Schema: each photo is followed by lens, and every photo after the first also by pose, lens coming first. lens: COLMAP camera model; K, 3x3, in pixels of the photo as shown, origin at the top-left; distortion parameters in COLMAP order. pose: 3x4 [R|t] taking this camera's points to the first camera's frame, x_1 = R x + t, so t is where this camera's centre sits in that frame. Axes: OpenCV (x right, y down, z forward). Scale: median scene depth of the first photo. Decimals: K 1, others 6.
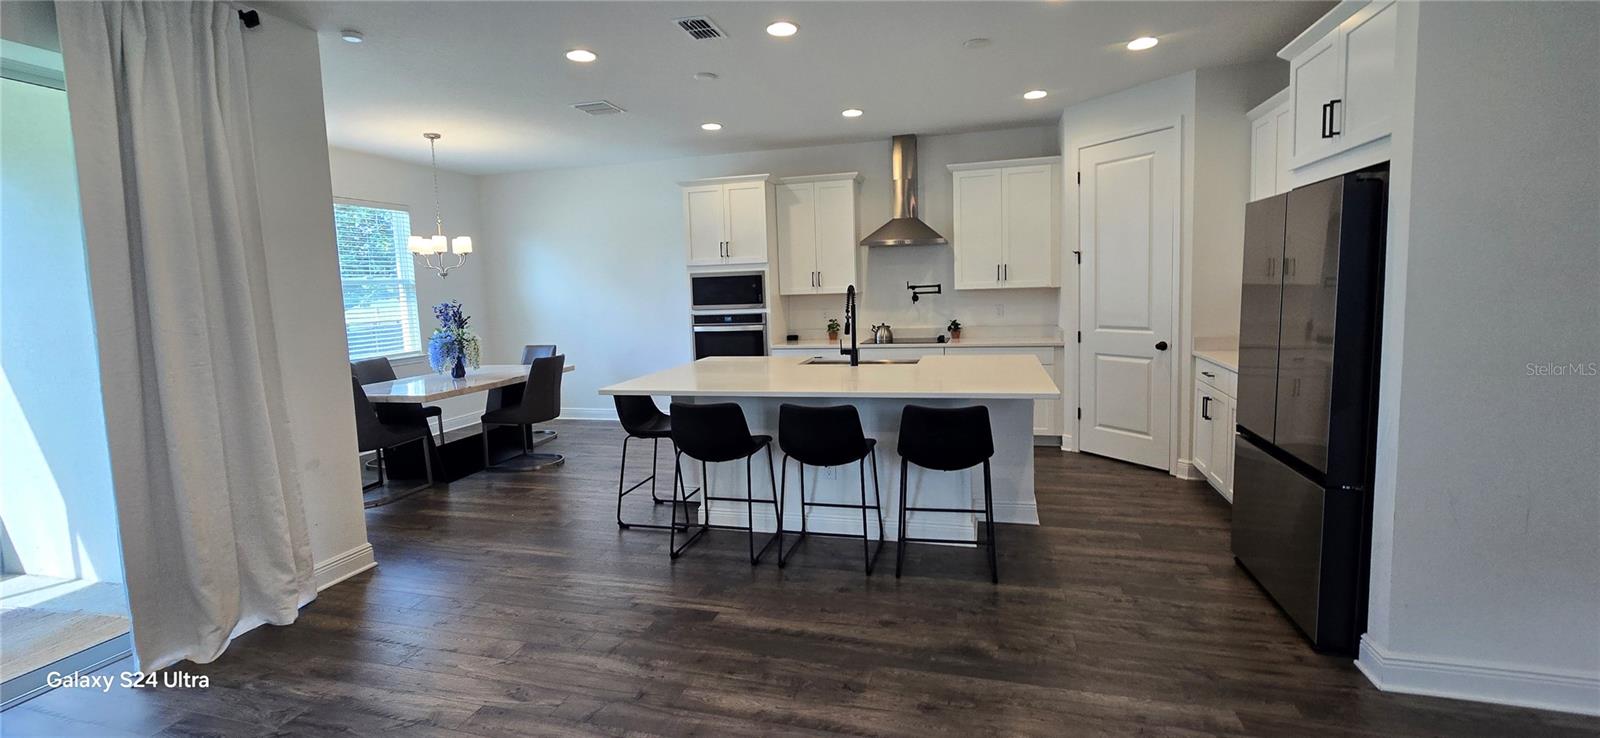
lens RADIAL K [[653.1, 0, 810.3], [0, 653.1, 354.1], [0, 0, 1]] dist [-0.004242, -0.000330]
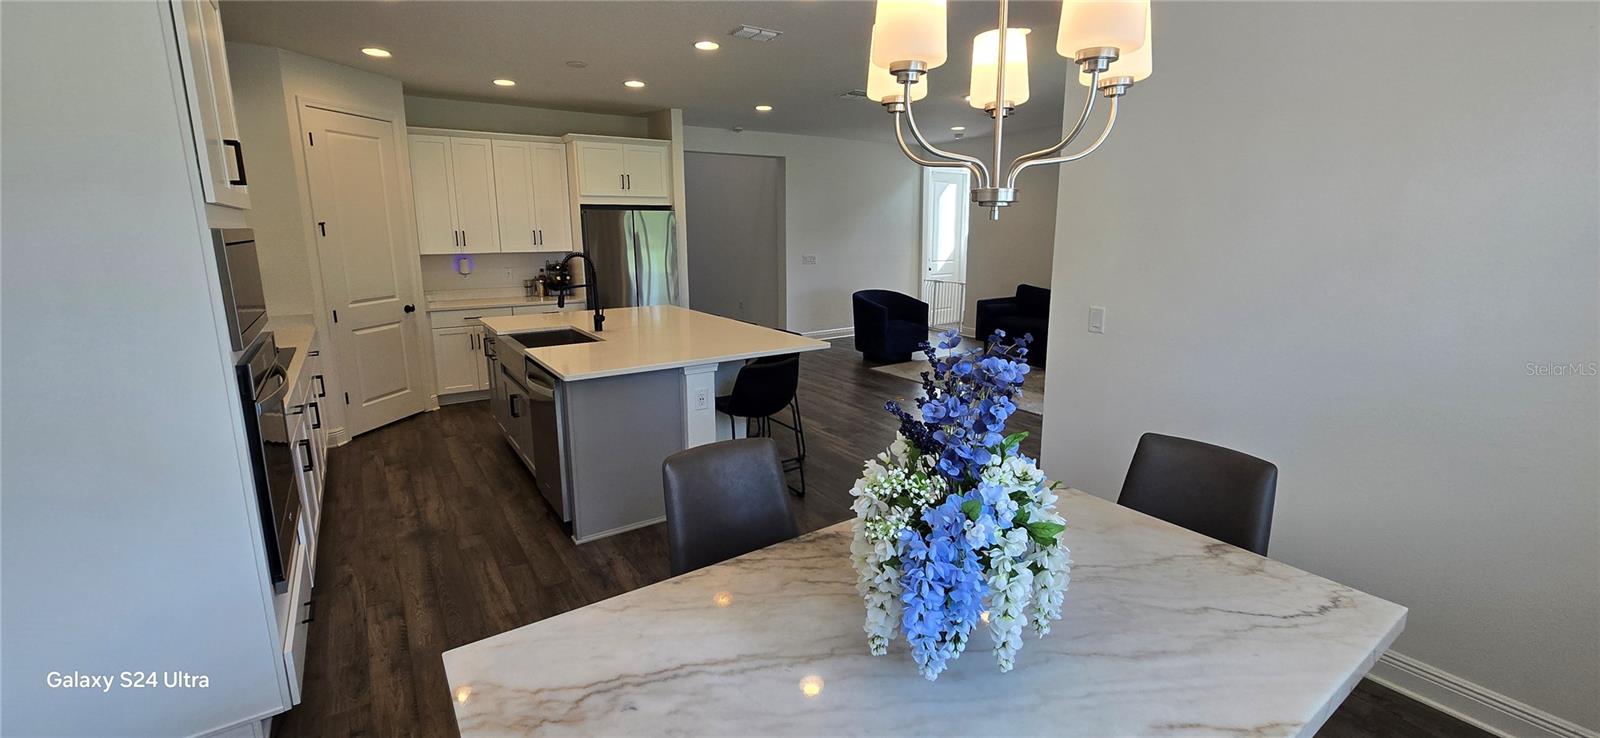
lens RADIAL K [[653.1, 0, 805.8], [0, 653.1, 350.0], [0, 0, 1]] dist [-0.004242, -0.000330]
pose [[-0.759611, -0.085152, 0.644779, -0.669198], [0.097435, 0.965304, 0.242270, -0.134445], [-0.643037, 0.246855, -0.724959, 1.218911]]
